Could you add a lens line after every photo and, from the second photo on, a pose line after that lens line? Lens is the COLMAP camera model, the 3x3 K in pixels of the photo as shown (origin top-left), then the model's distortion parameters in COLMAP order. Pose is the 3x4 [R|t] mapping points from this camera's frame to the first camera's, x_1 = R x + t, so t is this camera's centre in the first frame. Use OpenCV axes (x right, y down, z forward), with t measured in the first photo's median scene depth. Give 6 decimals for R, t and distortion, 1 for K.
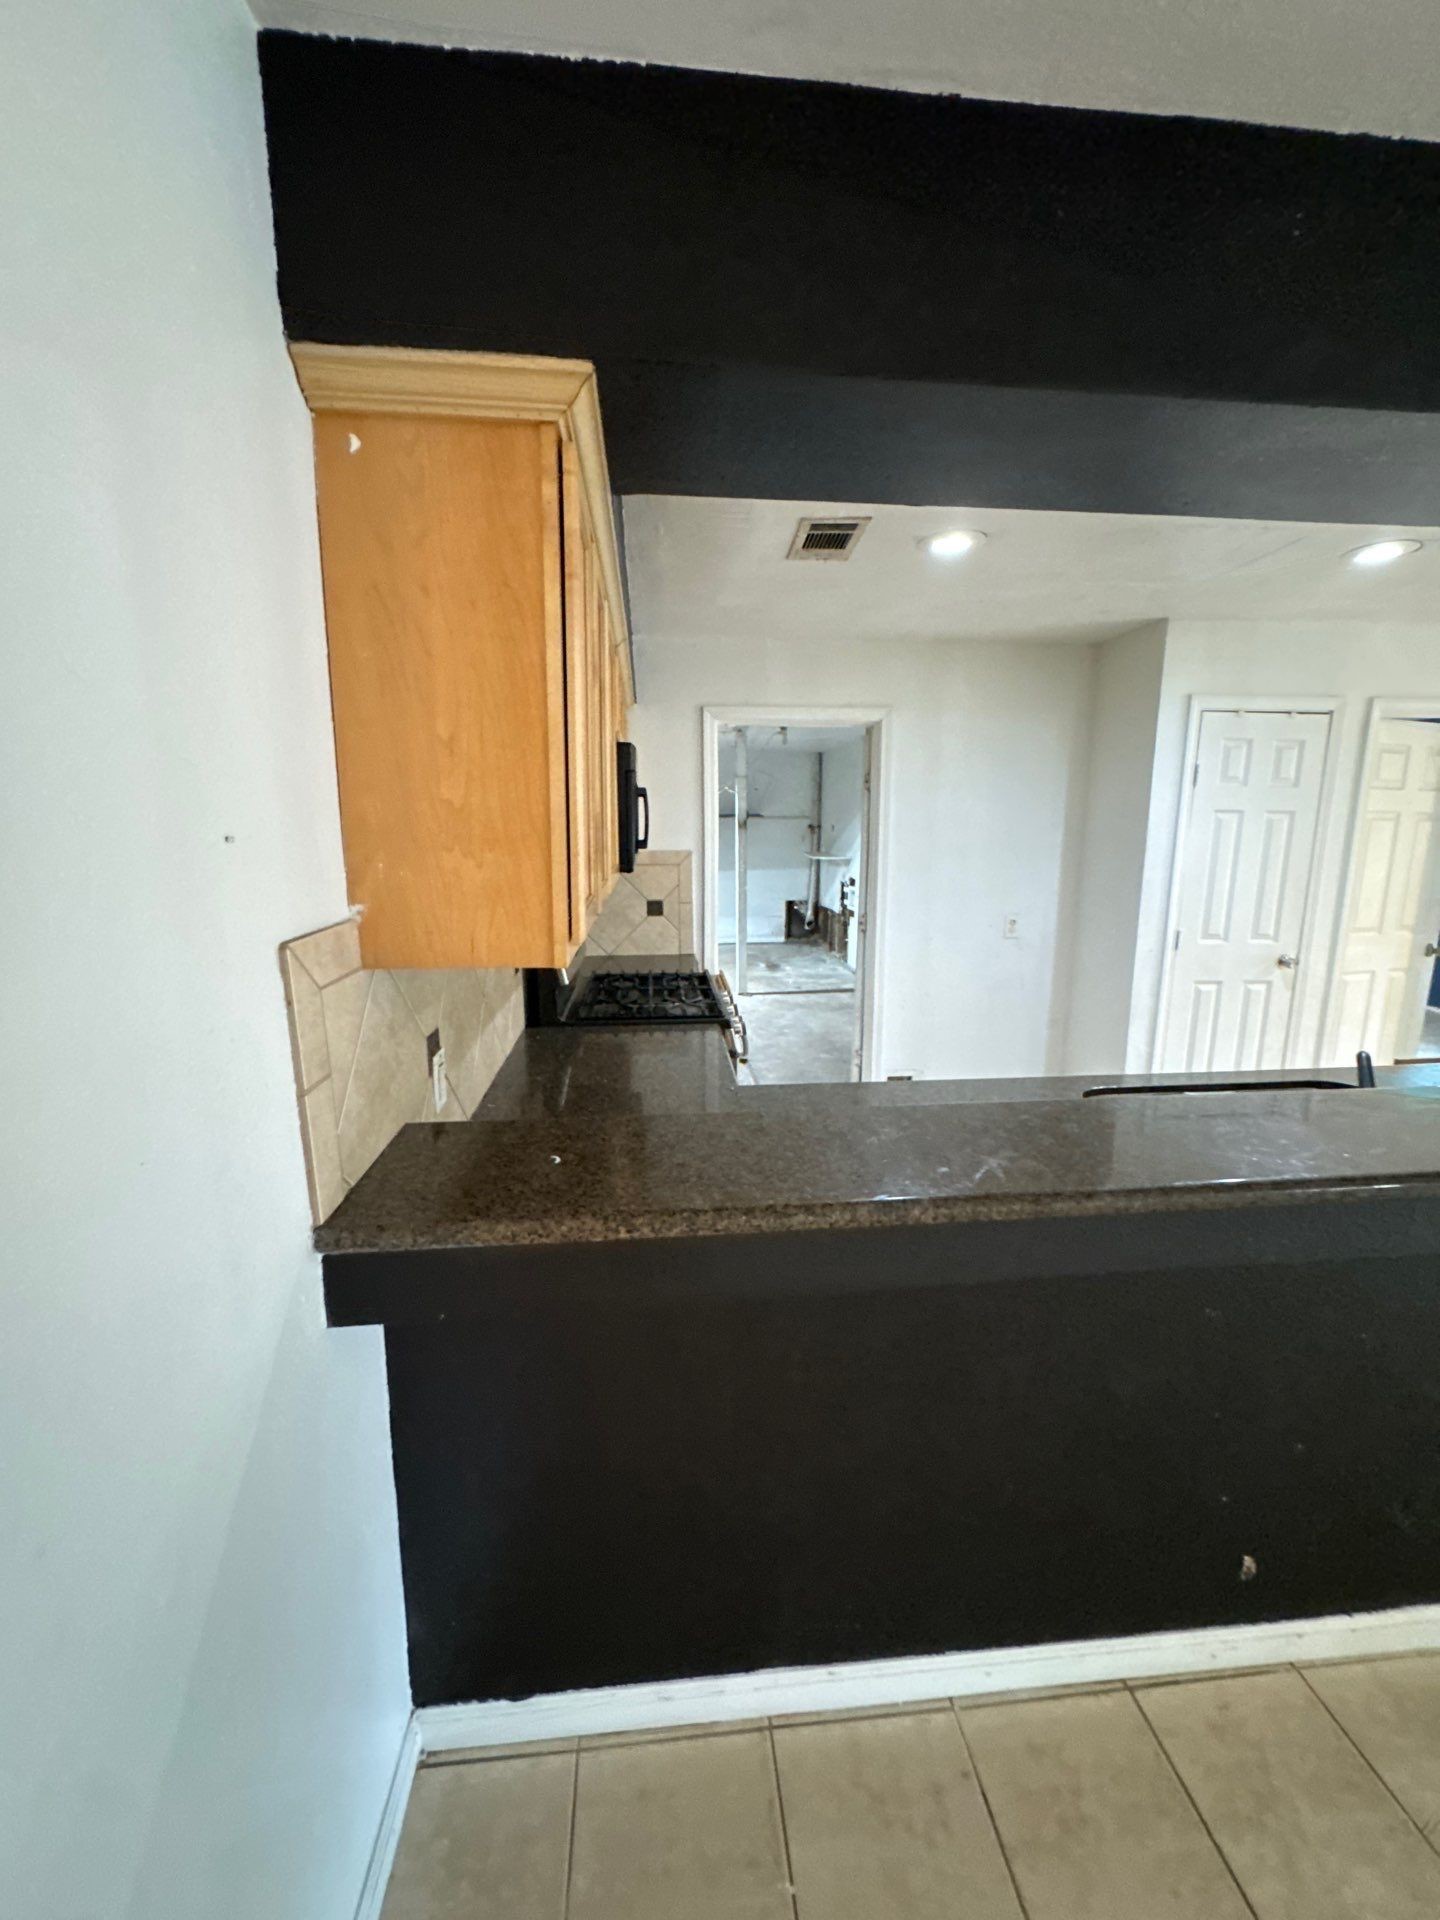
lens RADIAL K [[768.5, 0, 720.0], [0, 768.5, 960.0], [0, 0, 1]] dist [-0.001667, 0.000026]
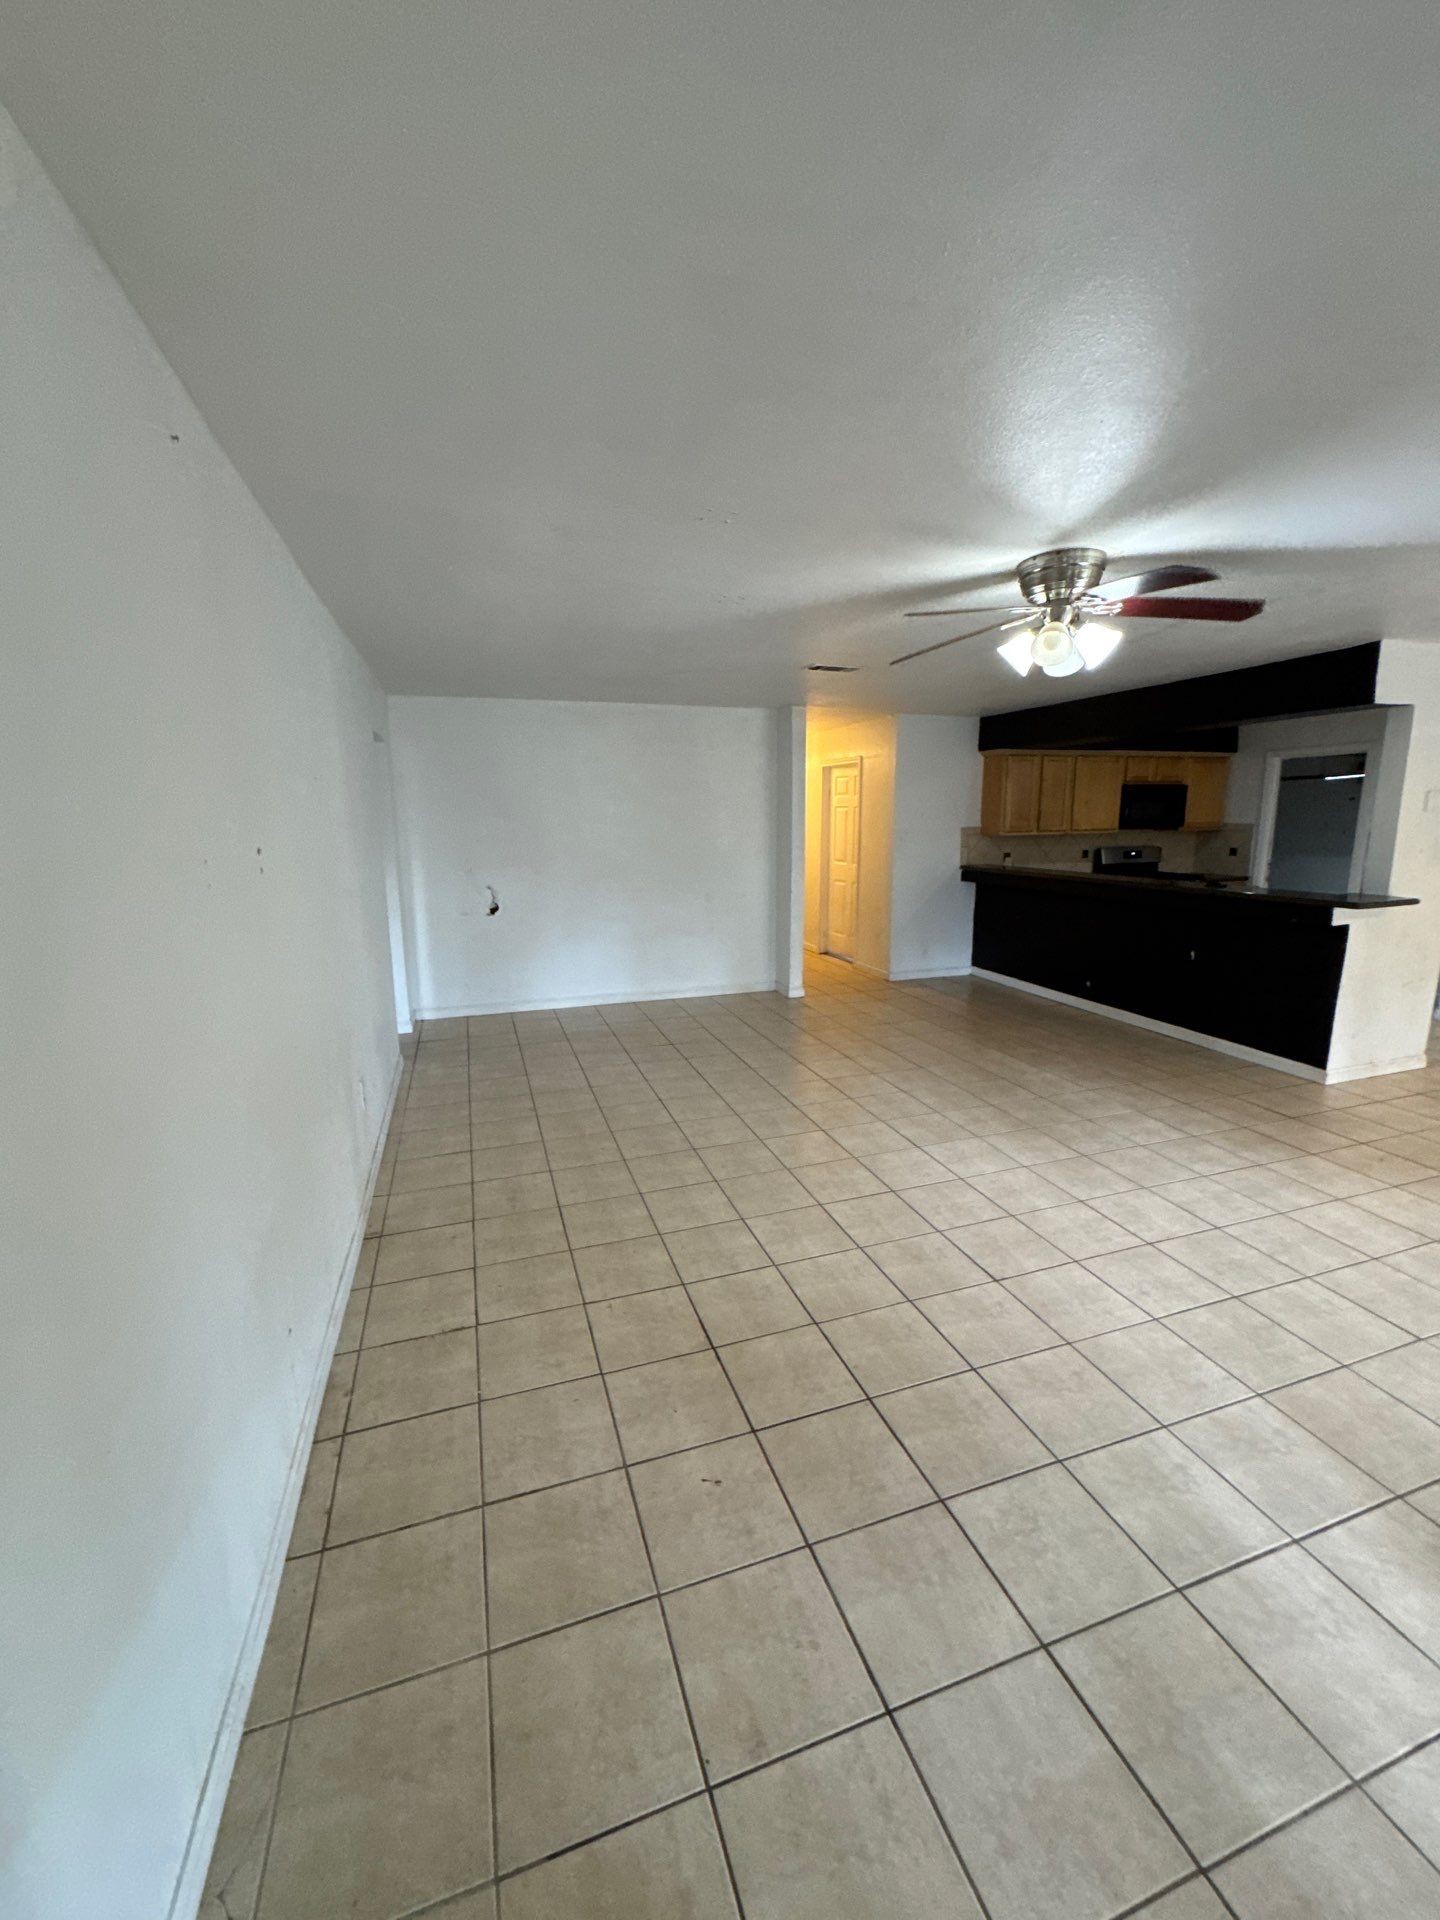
lens RADIAL K [[768.5, 0, 720.0], [0, 768.5, 960.0], [0, 0, 1]] dist [-0.001667, 0.000026]
pose [[0.225640, 0.178661, -0.957688, 1.714168], [-0.161372, 0.976315, 0.144115, 0.147404], [0.960753, 0.122026, 0.249127, -0.820721]]
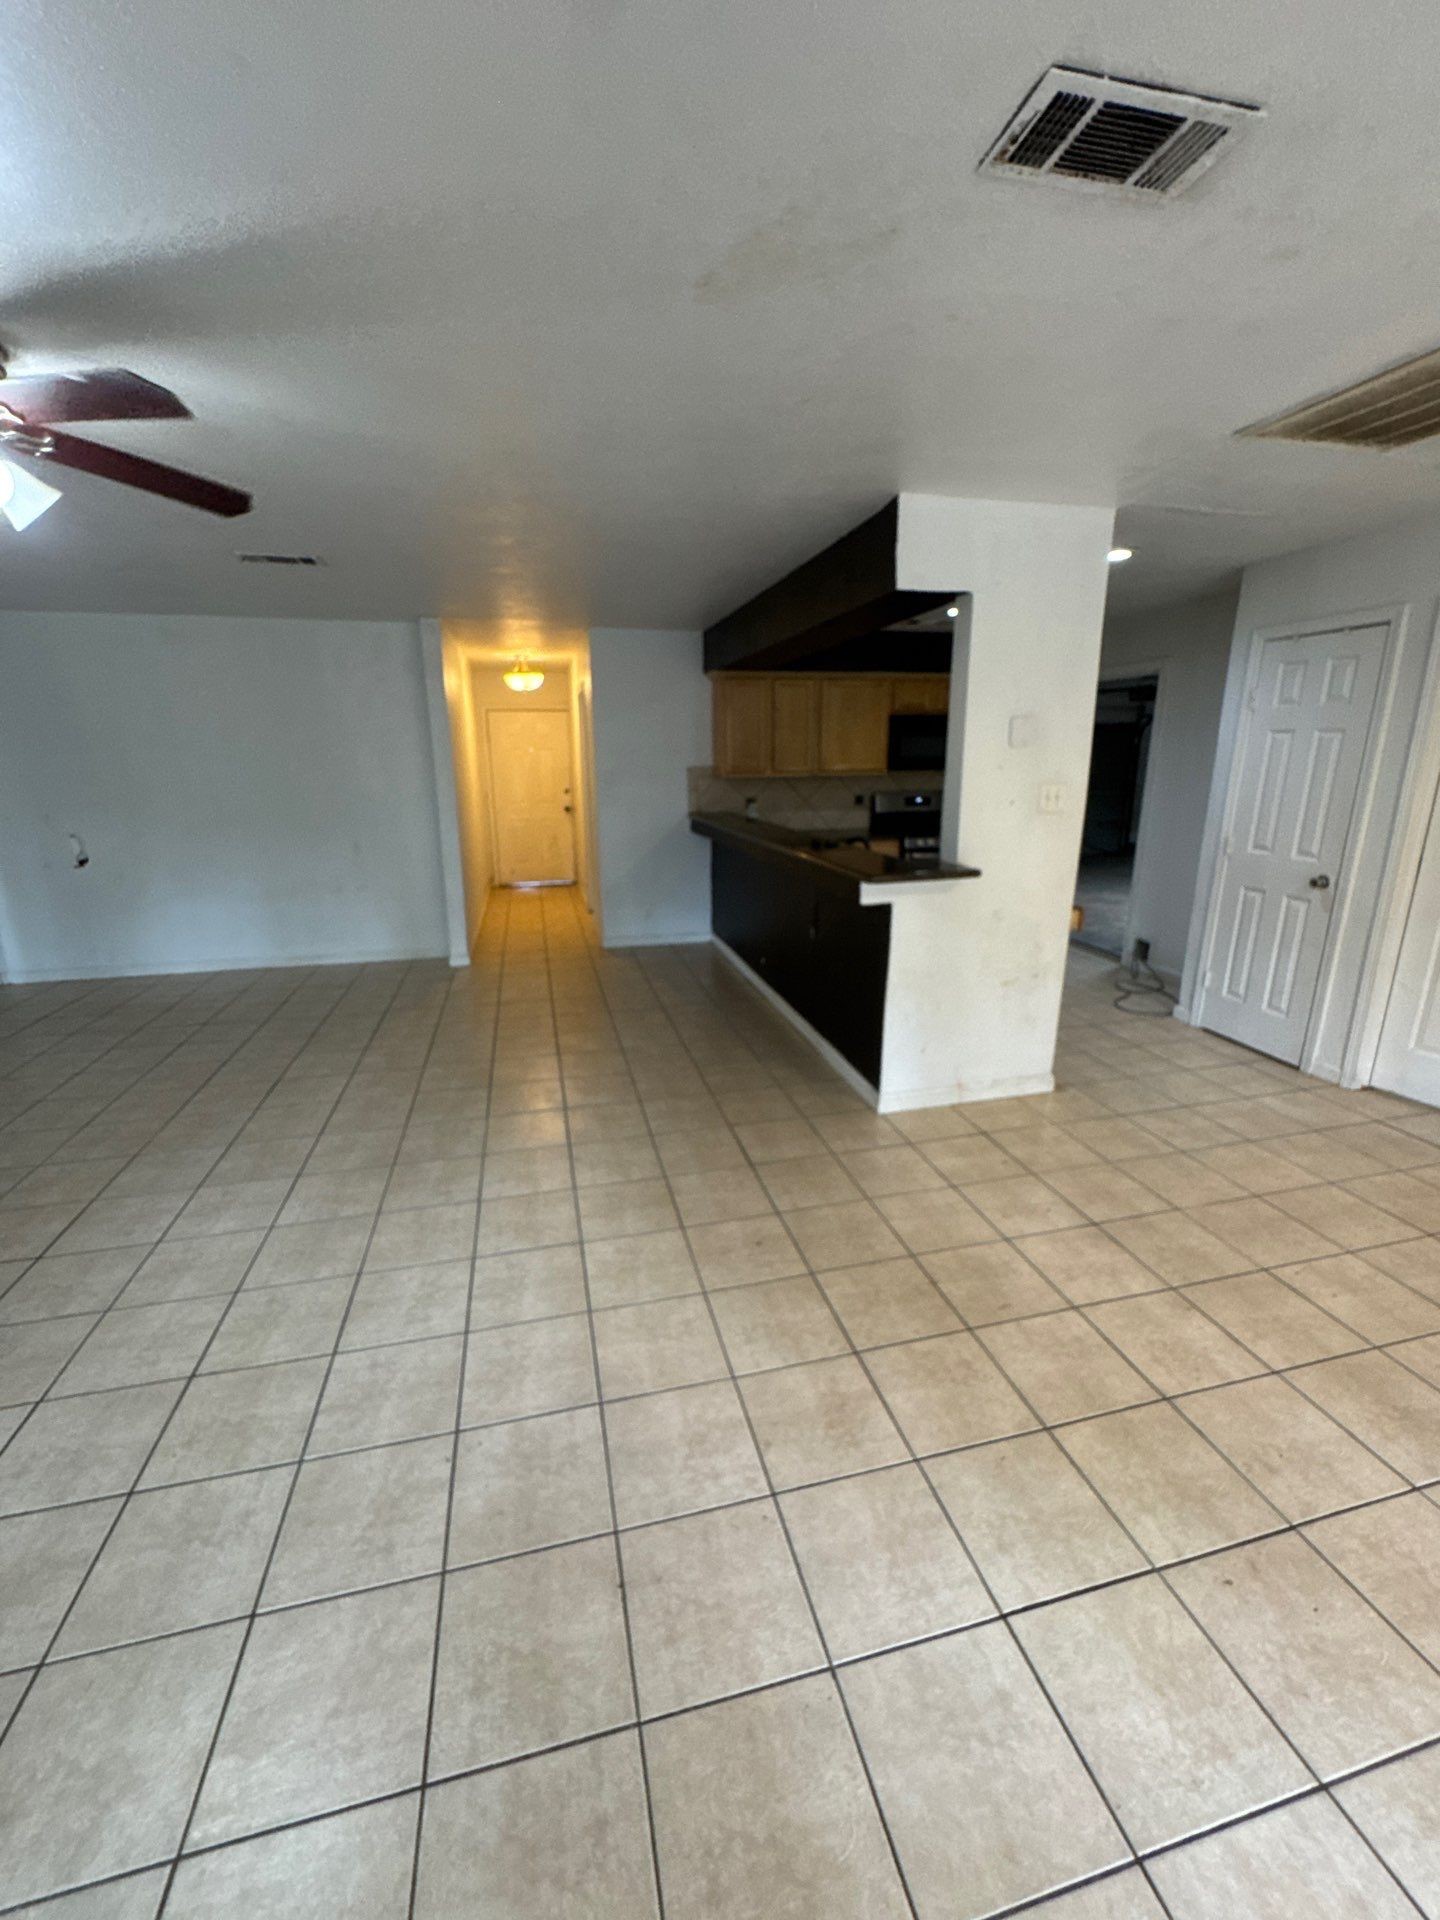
lens RADIAL K [[777.5, 0, 720.0], [0, 777.5, 960.0], [0, 0, 1]] dist [-0.010389, 0.002726]
pose [[0.148993, 0.252522, -0.956051, 1.618368], [-0.167290, 0.959343, 0.227320, 0.001874], [0.974585, 0.126068, 0.185180, 0.059257]]
